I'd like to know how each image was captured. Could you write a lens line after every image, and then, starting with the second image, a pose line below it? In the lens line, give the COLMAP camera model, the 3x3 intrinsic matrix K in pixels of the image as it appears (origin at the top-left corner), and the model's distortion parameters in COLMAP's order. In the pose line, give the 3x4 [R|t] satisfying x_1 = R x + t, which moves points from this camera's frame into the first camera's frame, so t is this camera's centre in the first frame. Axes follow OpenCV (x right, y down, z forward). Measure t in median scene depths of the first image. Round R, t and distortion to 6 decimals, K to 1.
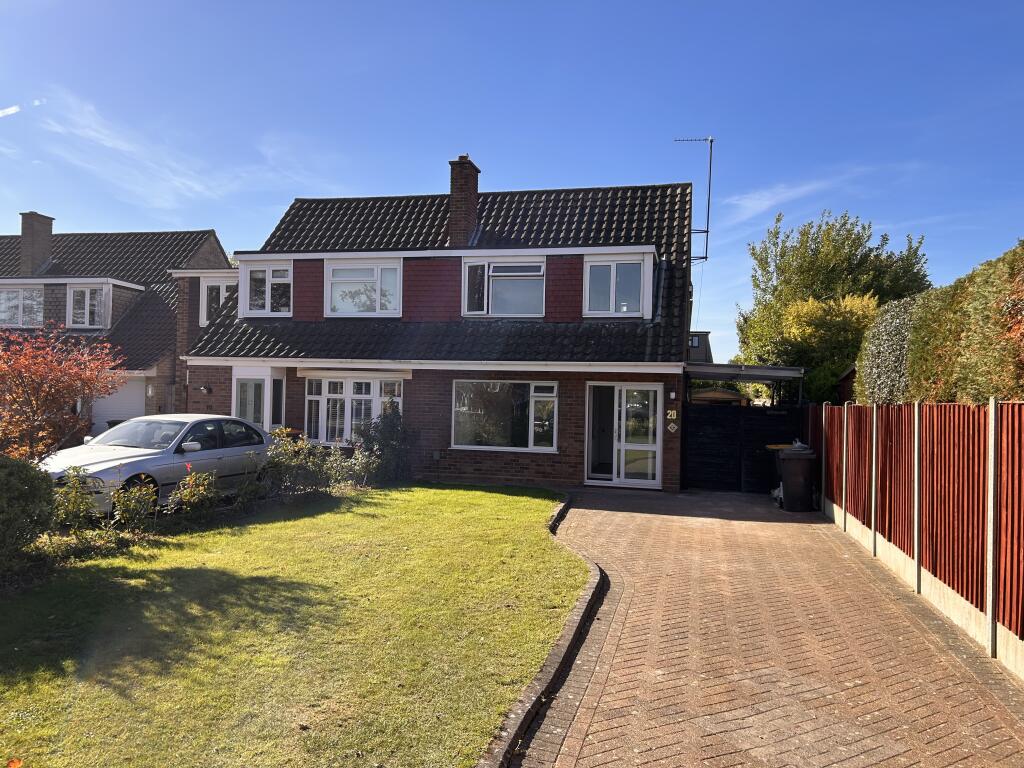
lens RADIAL K [[774.5, 0, 510.6], [0, 774.5, 383.4], [0, 0, 1]] dist [0.070180, -0.000156]
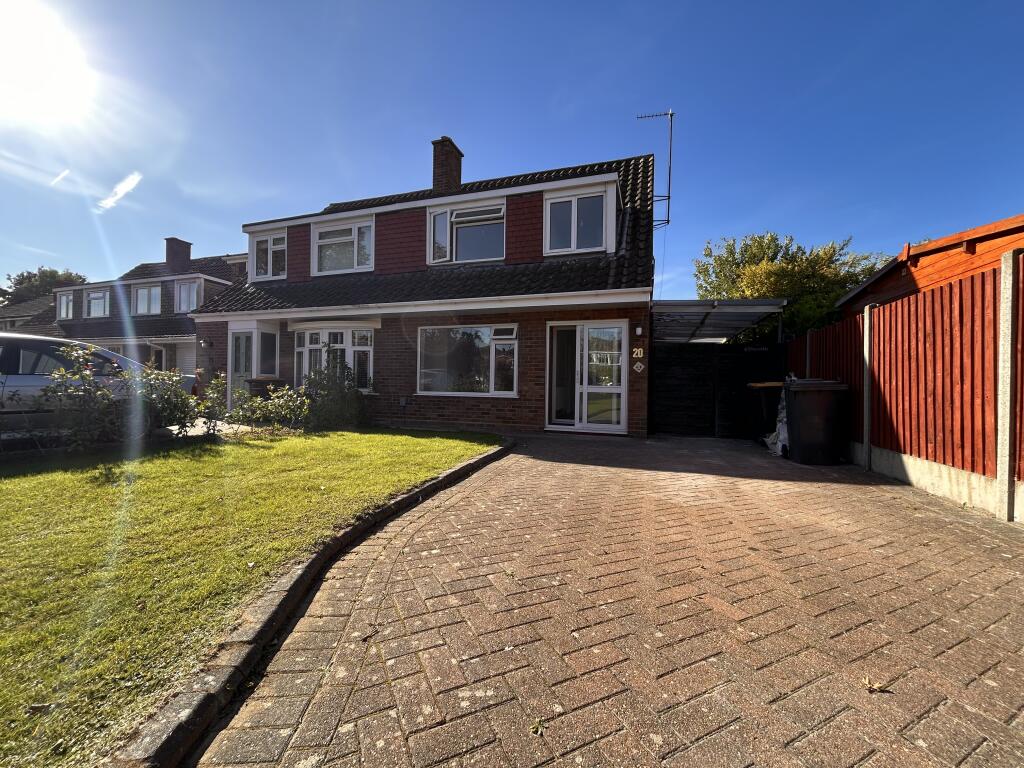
lens RADIAL K [[415.3, 0, 513.7], [0, 415.3, 383.2], [0, 0, 1]] dist [0.000061, 0.000008]
pose [[0.997075, -0.005478, -0.076235, 0.094841], [0.005833, 0.999973, 0.004430, 0.069645], [0.076209, -0.004862, 0.997080, 0.481660]]
